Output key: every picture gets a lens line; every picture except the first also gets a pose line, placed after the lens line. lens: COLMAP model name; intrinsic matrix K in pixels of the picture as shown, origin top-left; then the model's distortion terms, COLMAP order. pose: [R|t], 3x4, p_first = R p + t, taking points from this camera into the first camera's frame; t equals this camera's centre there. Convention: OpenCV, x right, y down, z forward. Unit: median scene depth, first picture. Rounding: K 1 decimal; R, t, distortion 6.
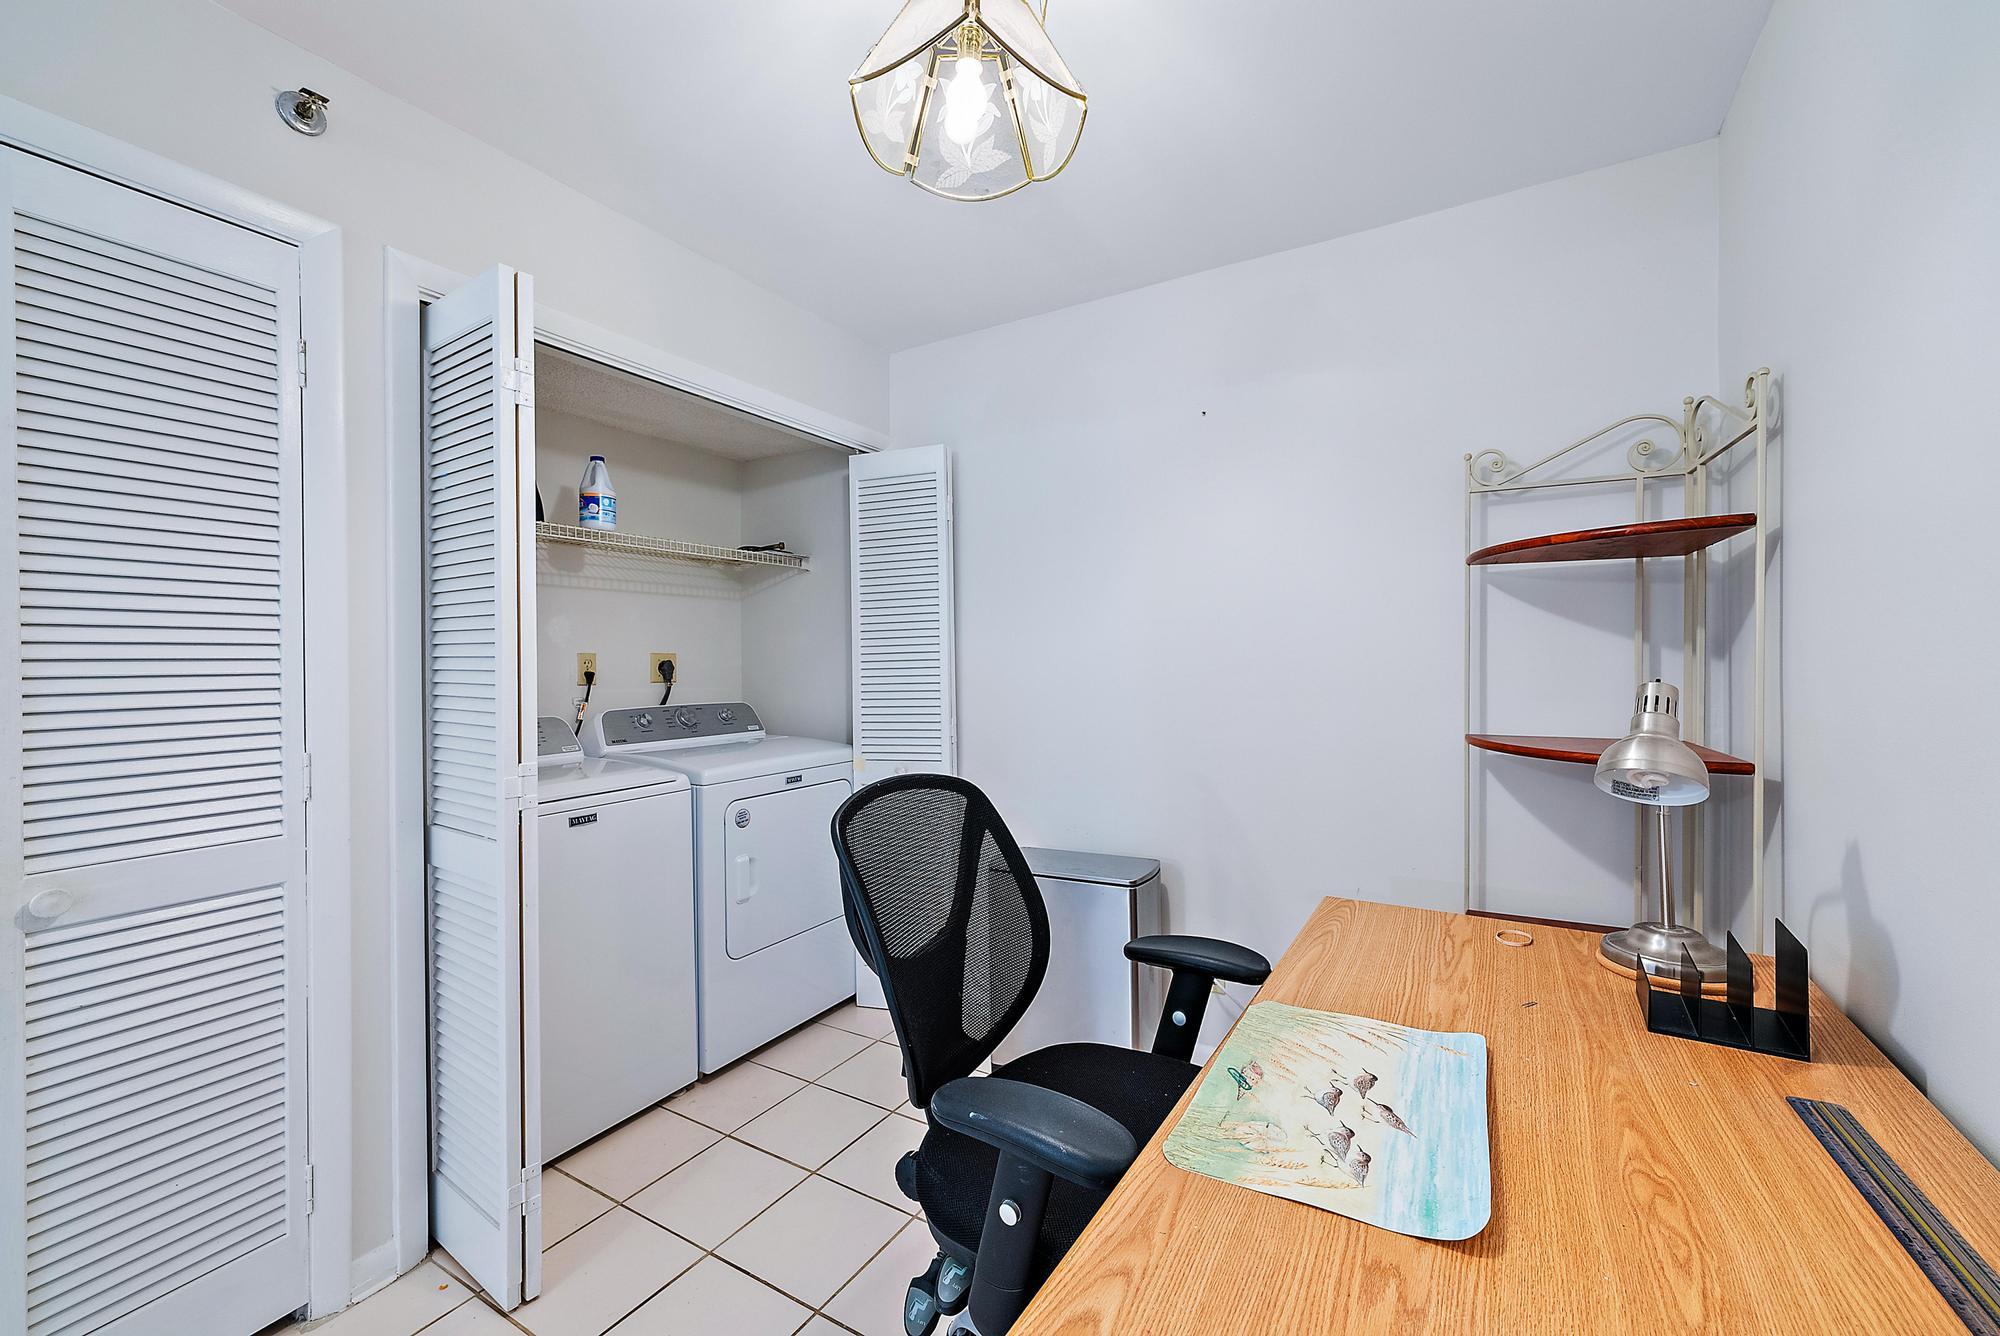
lens RADIAL K [[825.0, 0, 1007.6], [0, 825.0, 661.2], [0, 0, 1]] dist [0.002622, 0.000061]
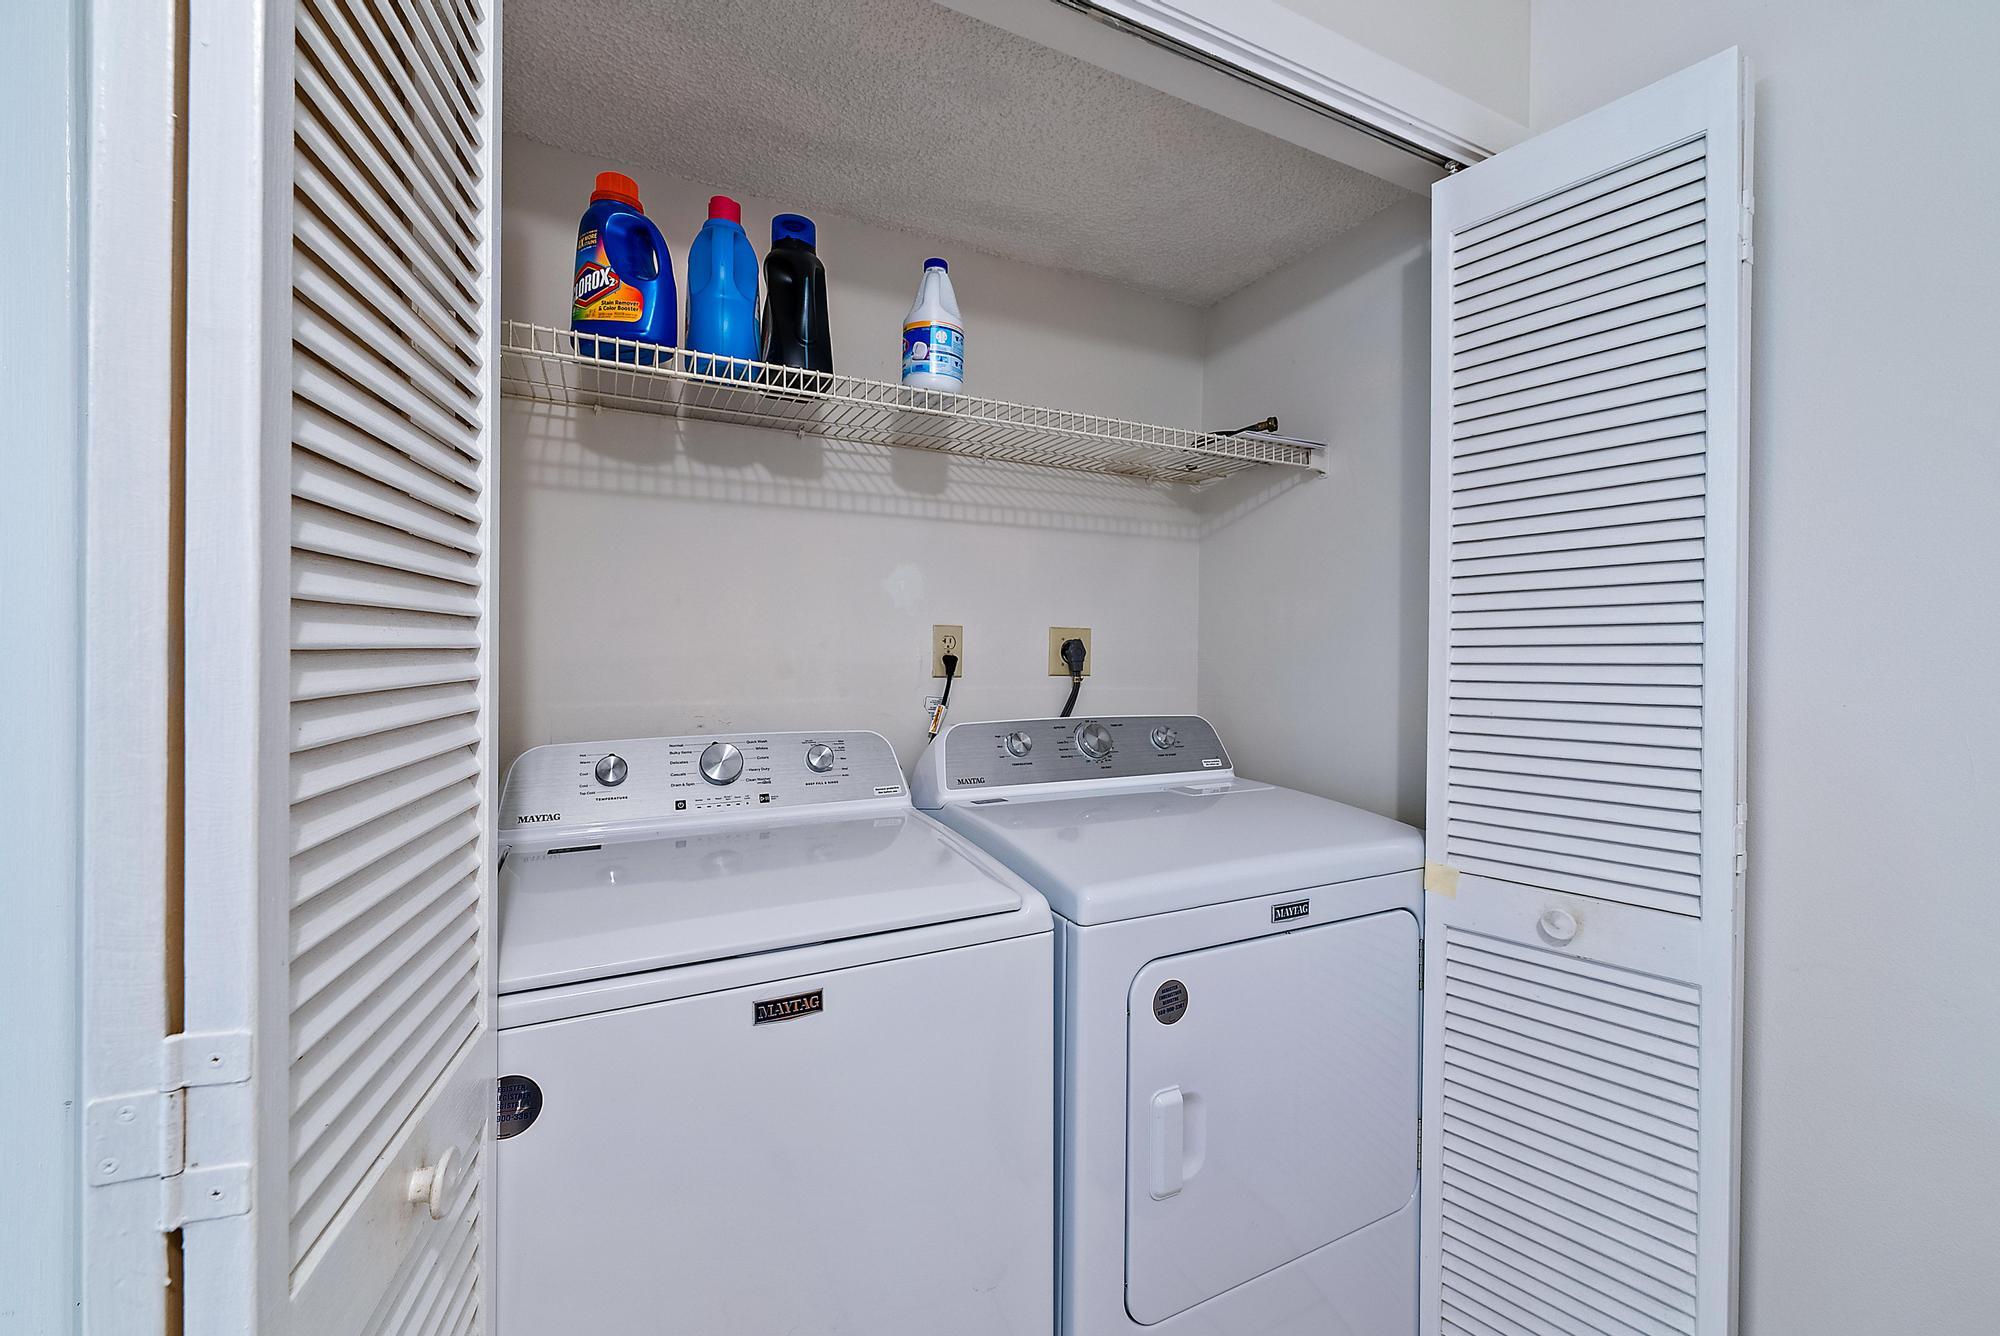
lens RADIAL K [[825.0, 0, 1007.6], [0, 825.0, 661.2], [0, 0, 1]] dist [0.002622, 0.000061]
pose [[0.844363, 0.025886, -0.535146, -0.142201], [-0.017793, 0.999636, 0.020279, 0.003929], [0.535476, -0.007600, 0.844516, 0.504590]]
